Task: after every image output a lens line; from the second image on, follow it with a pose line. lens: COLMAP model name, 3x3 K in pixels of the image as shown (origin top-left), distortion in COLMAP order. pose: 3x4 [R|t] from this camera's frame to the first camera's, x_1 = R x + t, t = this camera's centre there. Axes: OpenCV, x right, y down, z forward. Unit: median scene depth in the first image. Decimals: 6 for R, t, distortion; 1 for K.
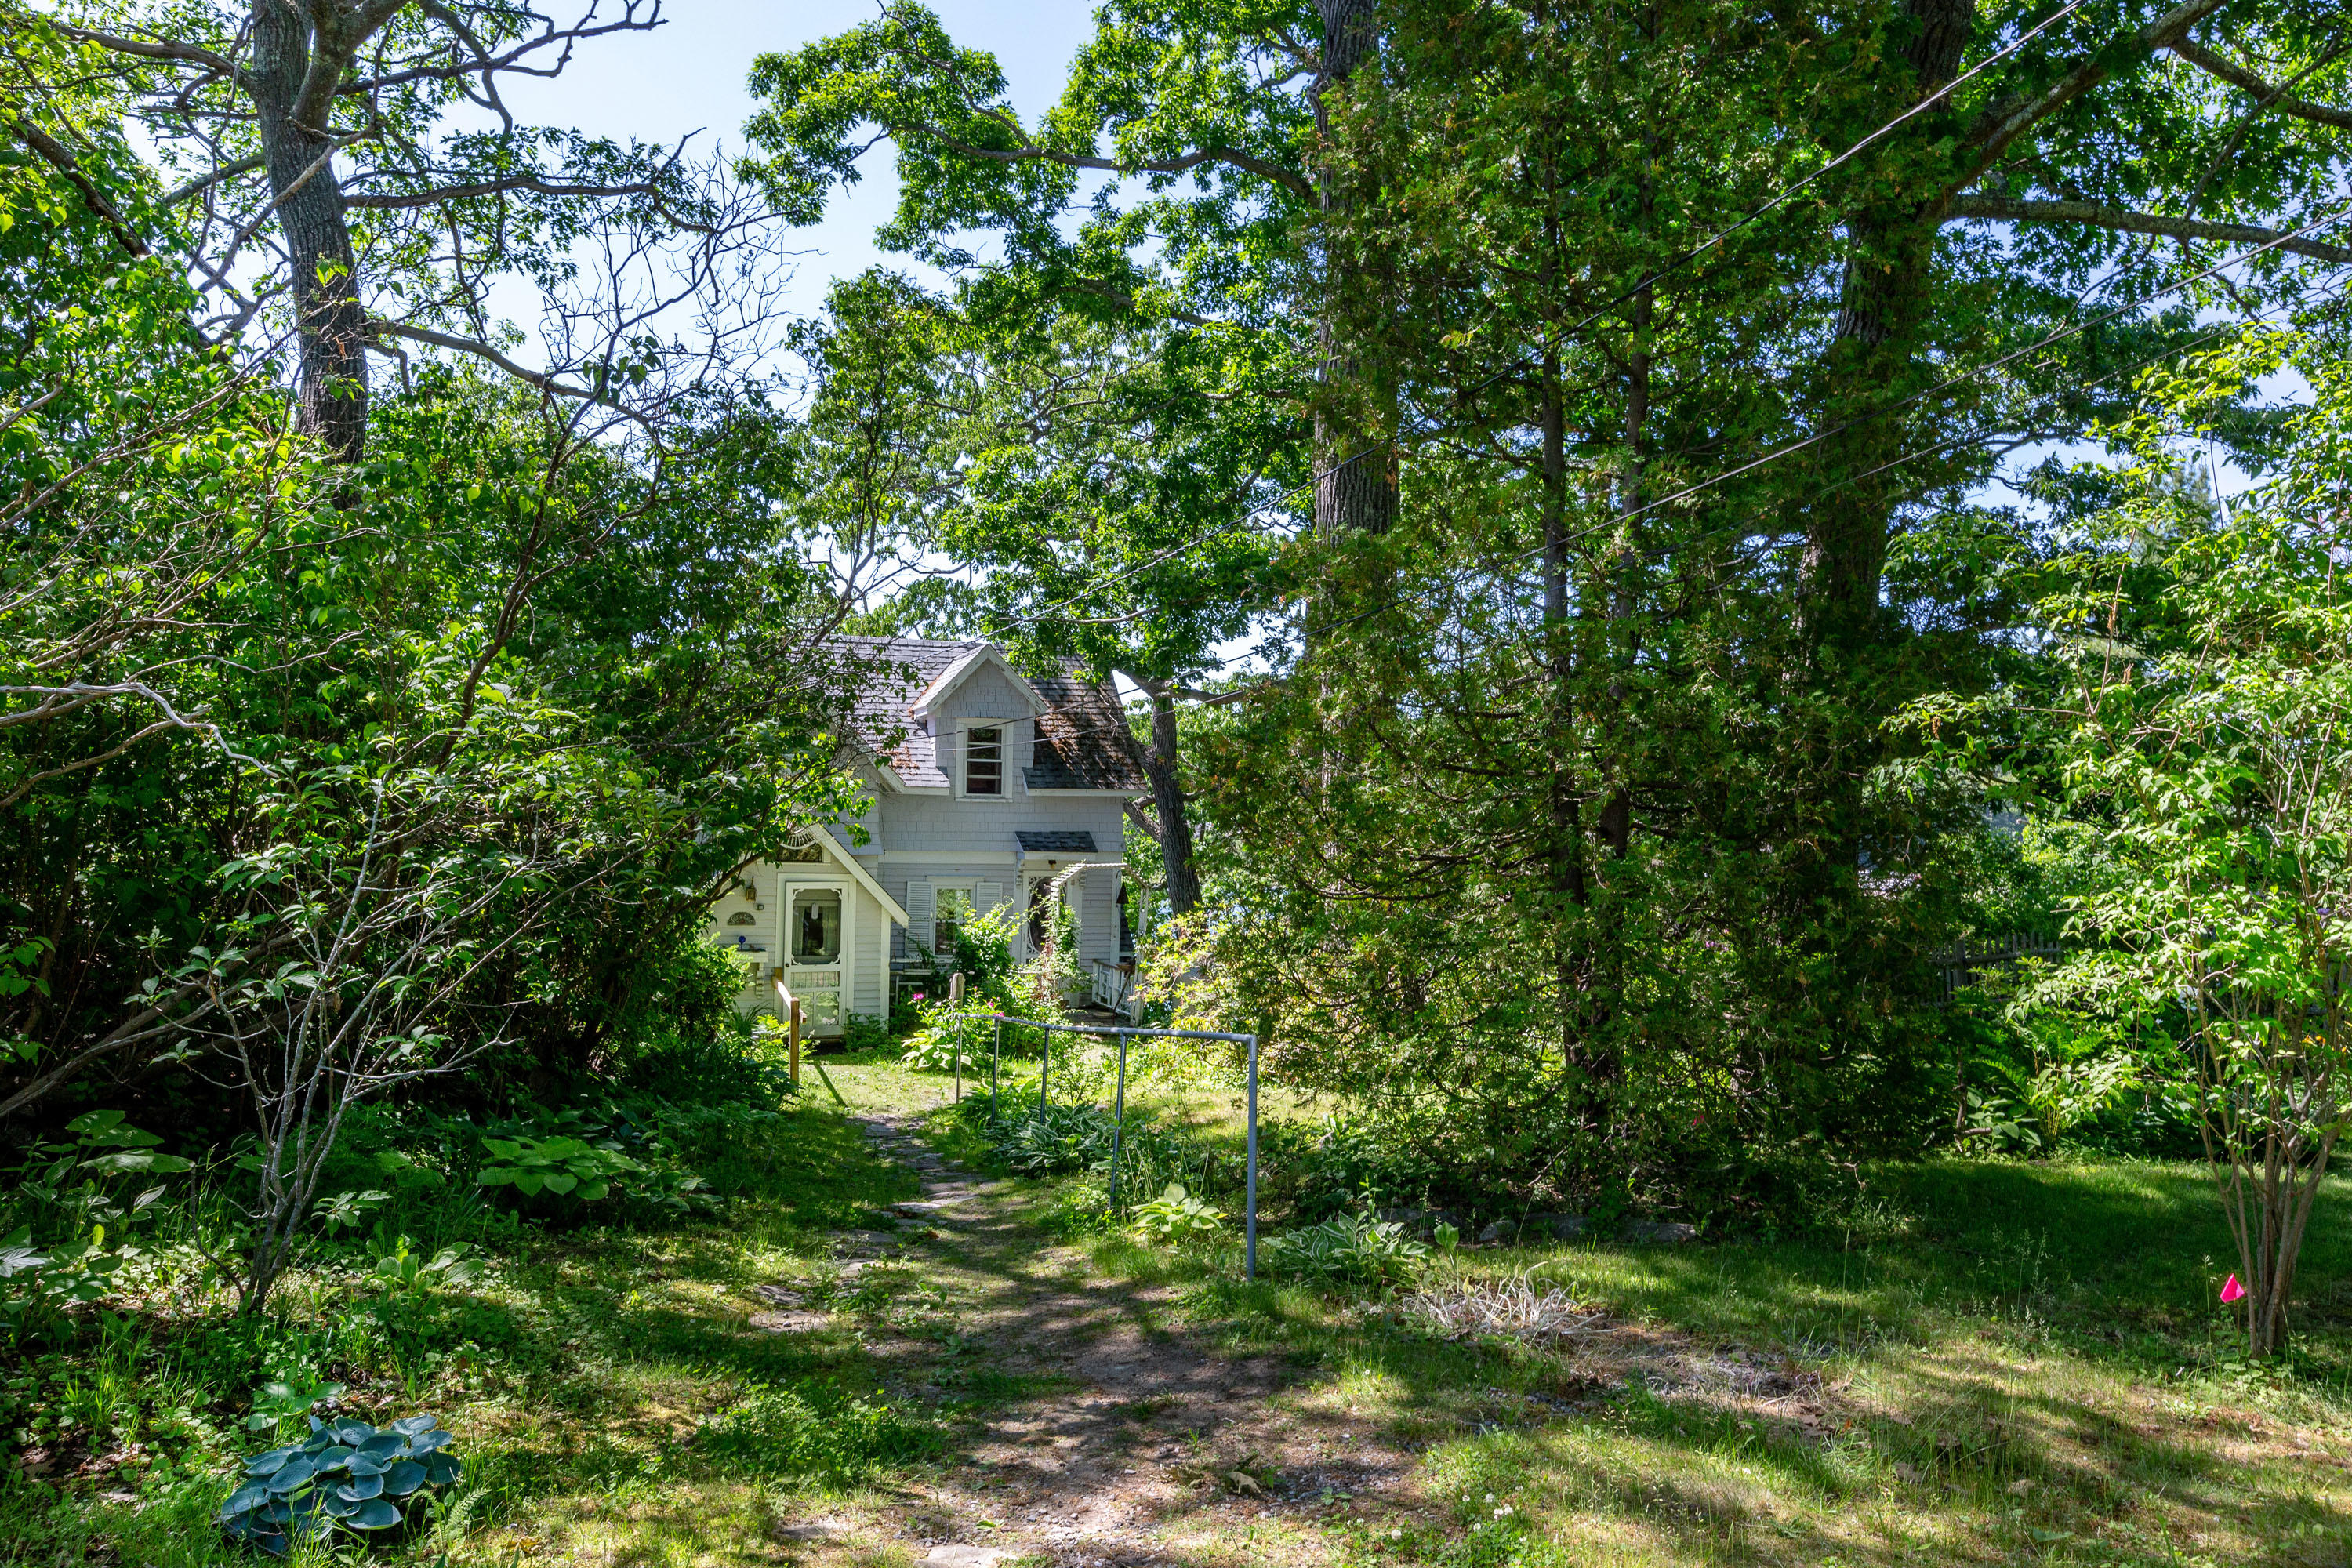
lens RADIAL K [[1830.8, 0, 1178.2], [0, 1830.8, 788.7], [0, 0, 1]] dist [0.000817, 0.000075]
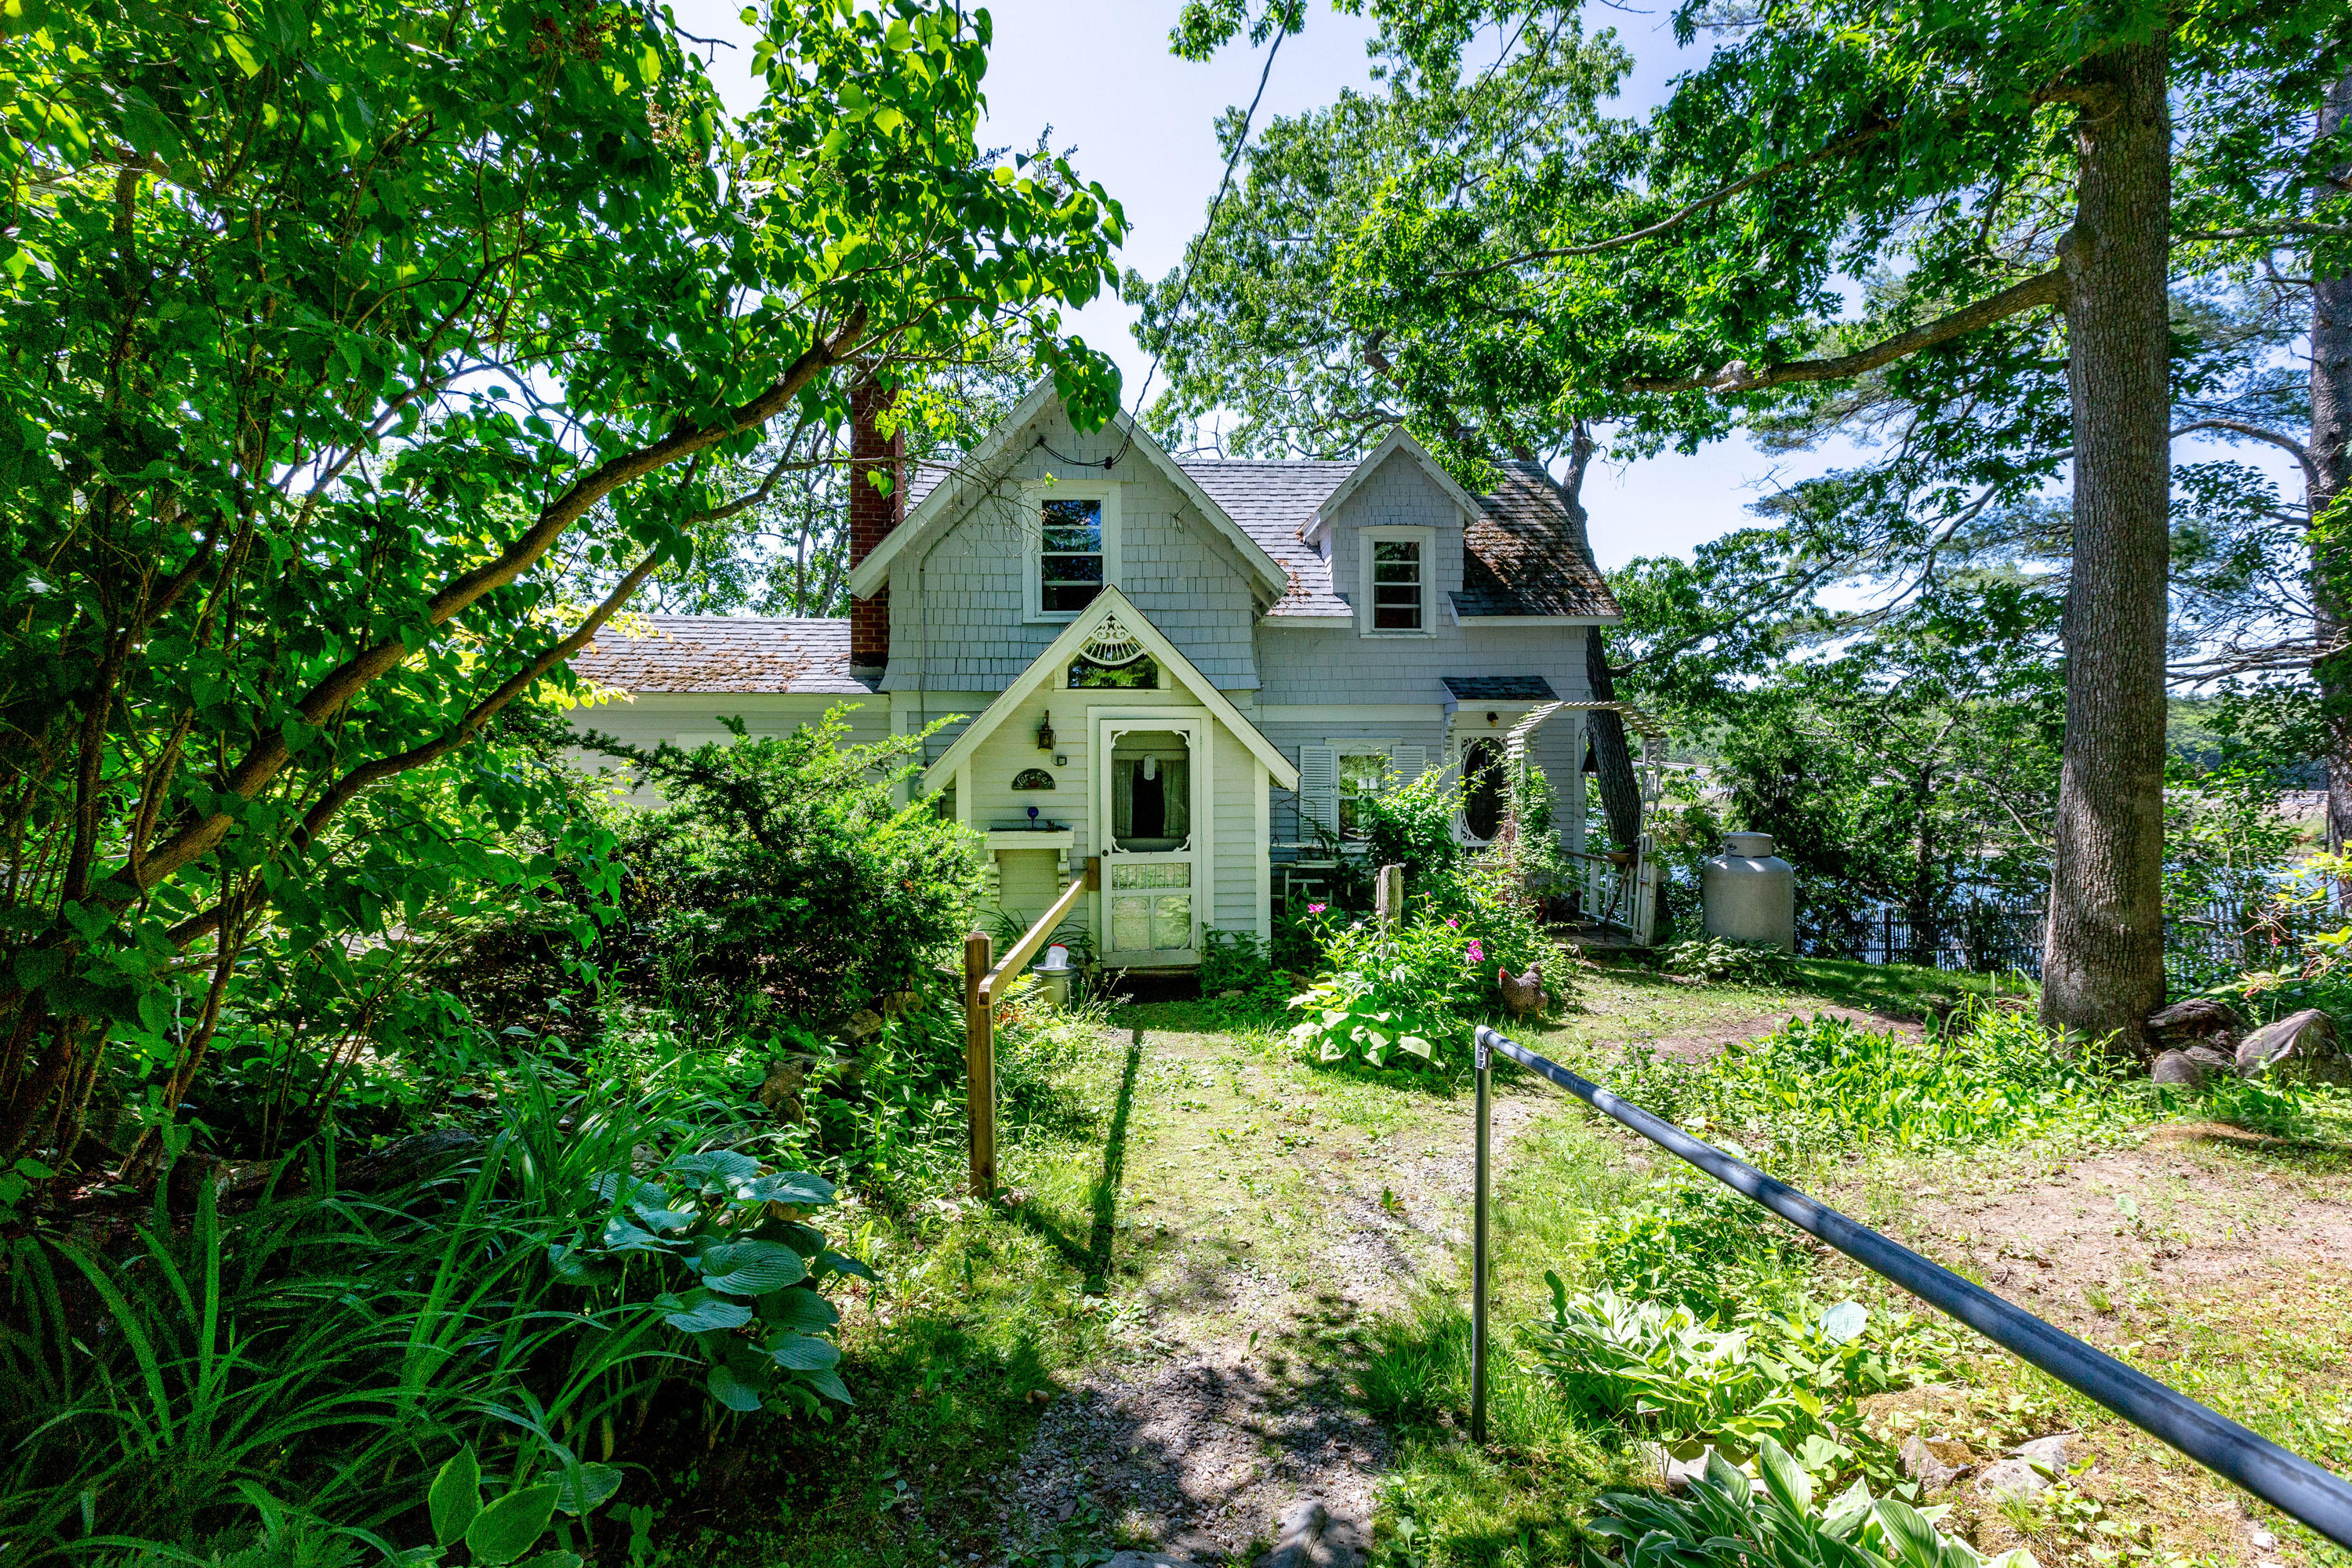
lens RADIAL K [[1080.0, 0, 1178.2], [0, 1080.0, 793.1], [0, 0, 1]] dist [0.004633, 0.000209]
pose [[0.964380, -0.017330, -0.263954, -0.091291], [0.026391, 0.999176, 0.030820, 0.064323], [0.263203, -0.036688, 0.964043, 0.644773]]
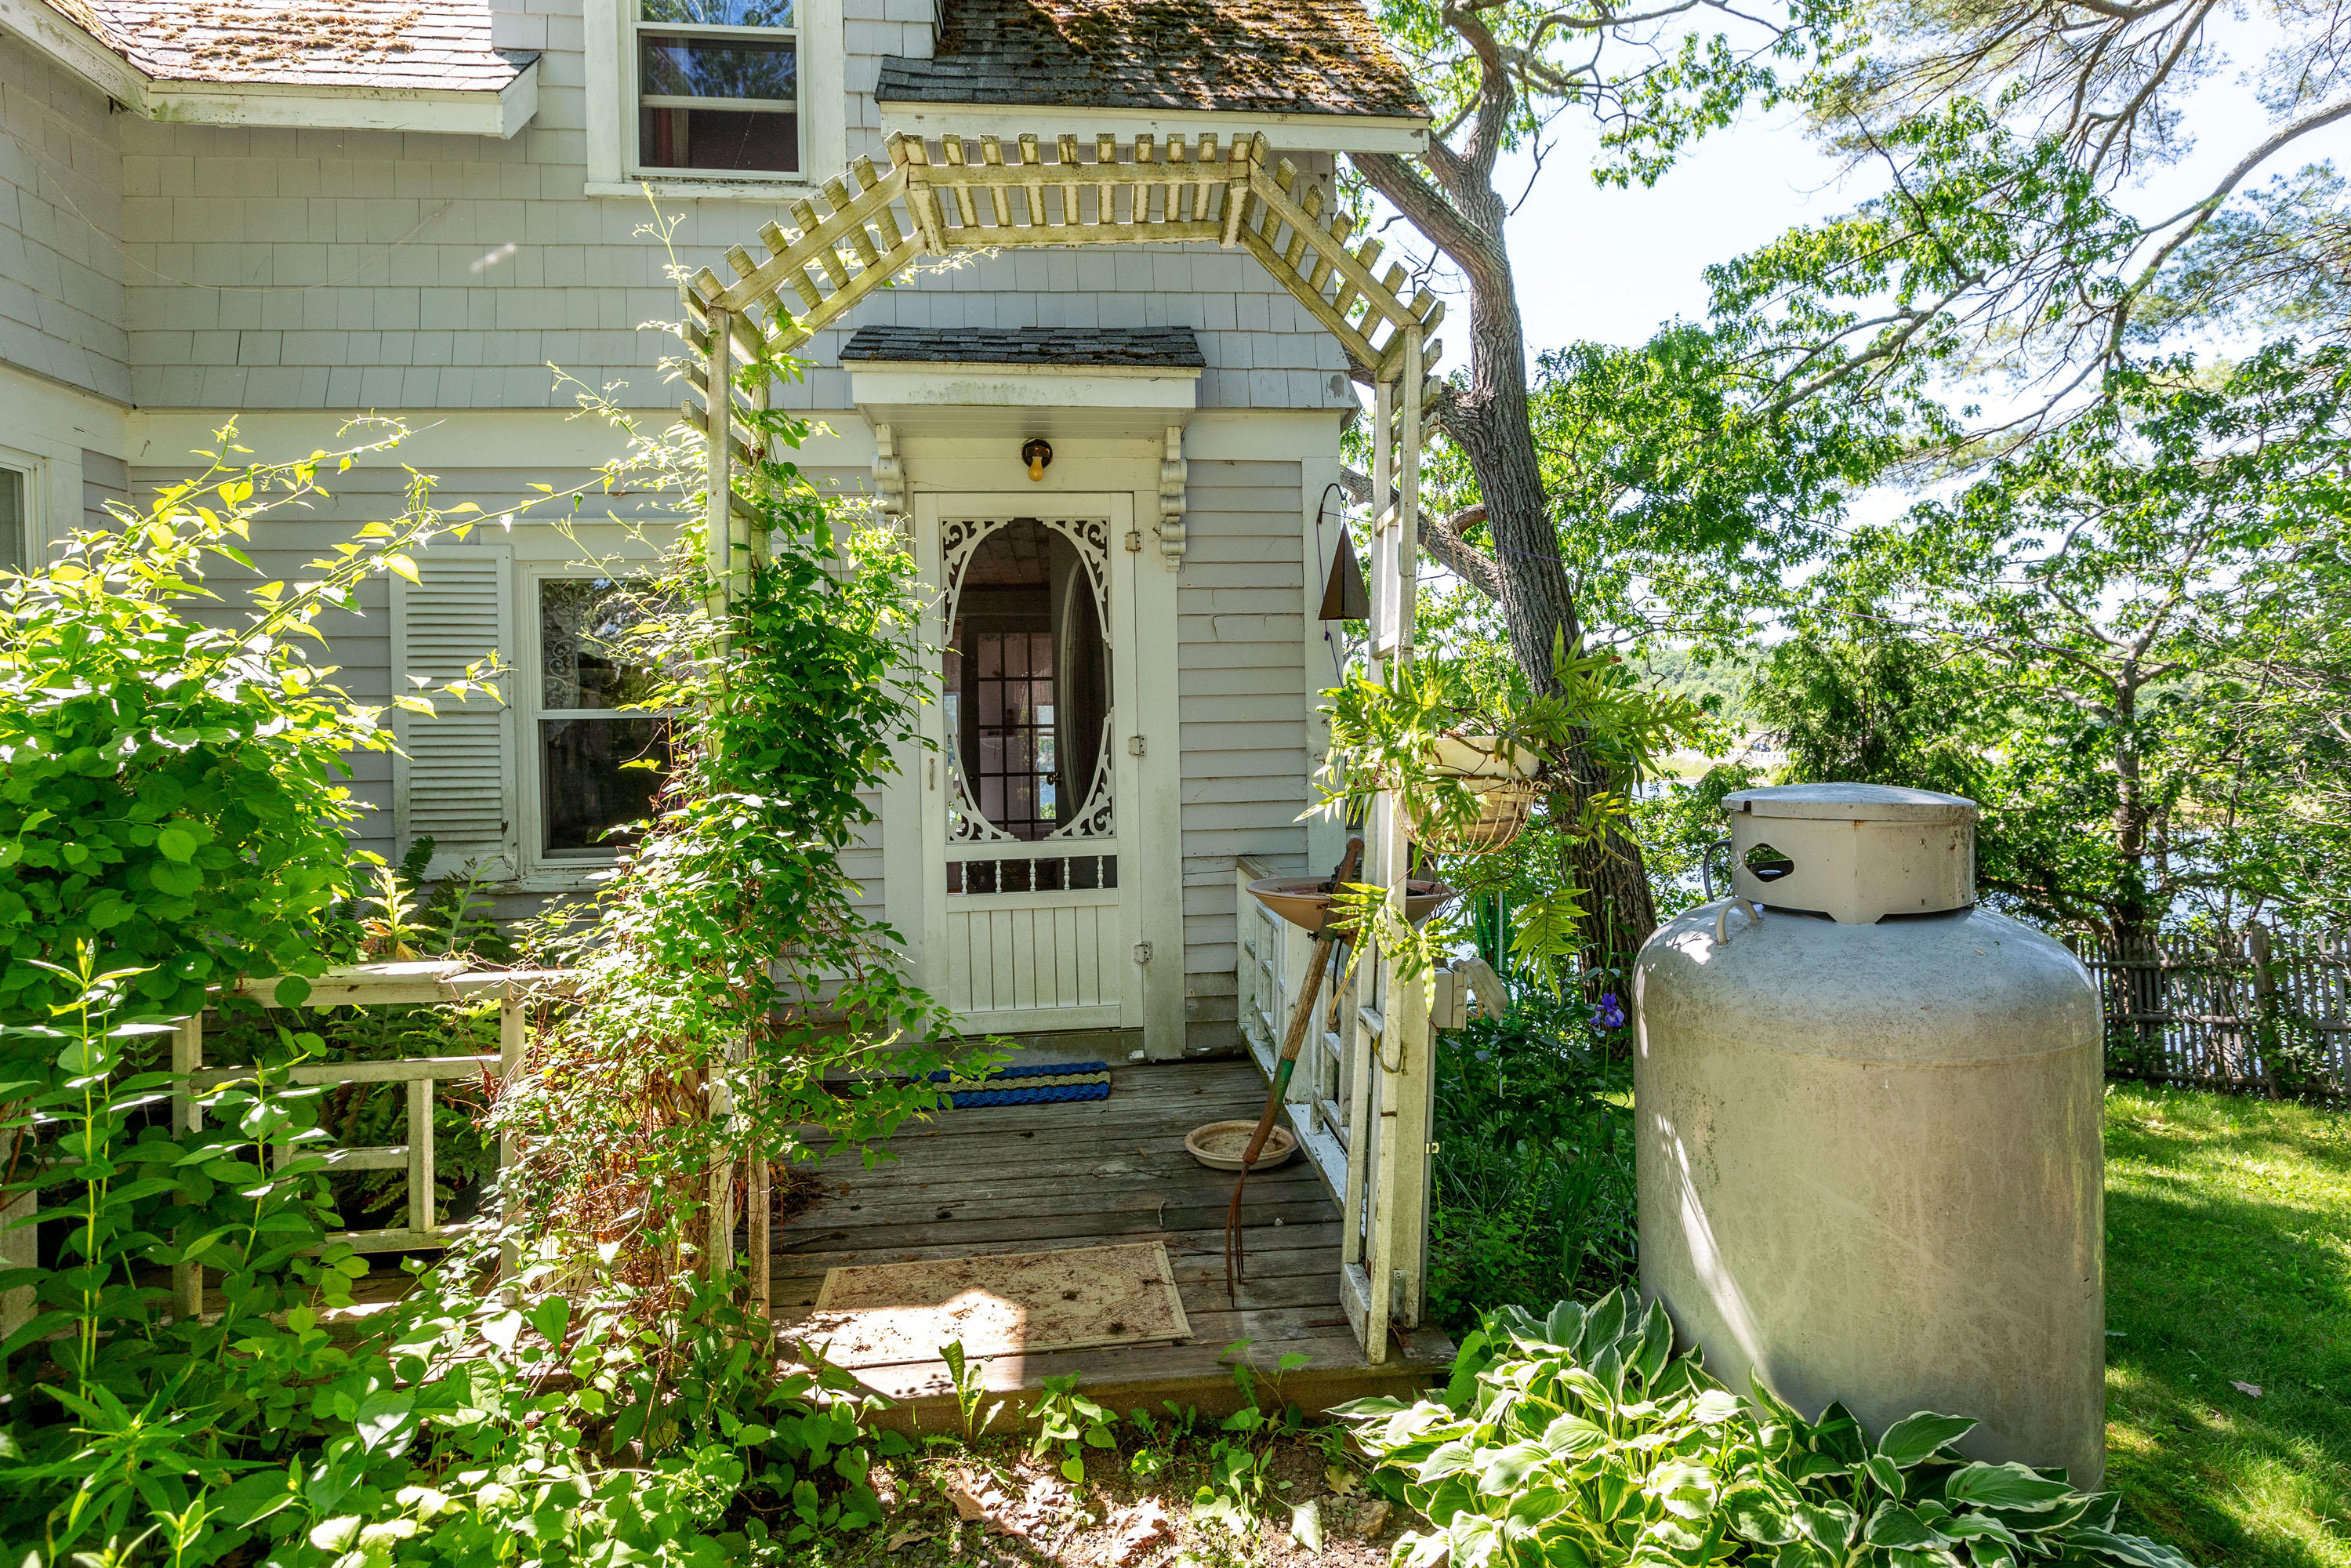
lens RADIAL K [[1245.3, 0, 1179.4], [0, 1245.3, 787.1], [0, 0, 1]] dist [-0.003963, -0.000408]
pose [[0.966135, -0.011598, -0.257777, -0.002790], [0.024798, 0.998539, 0.048013, 0.094396], [0.256844, -0.052780, 0.965011, 1.004637]]
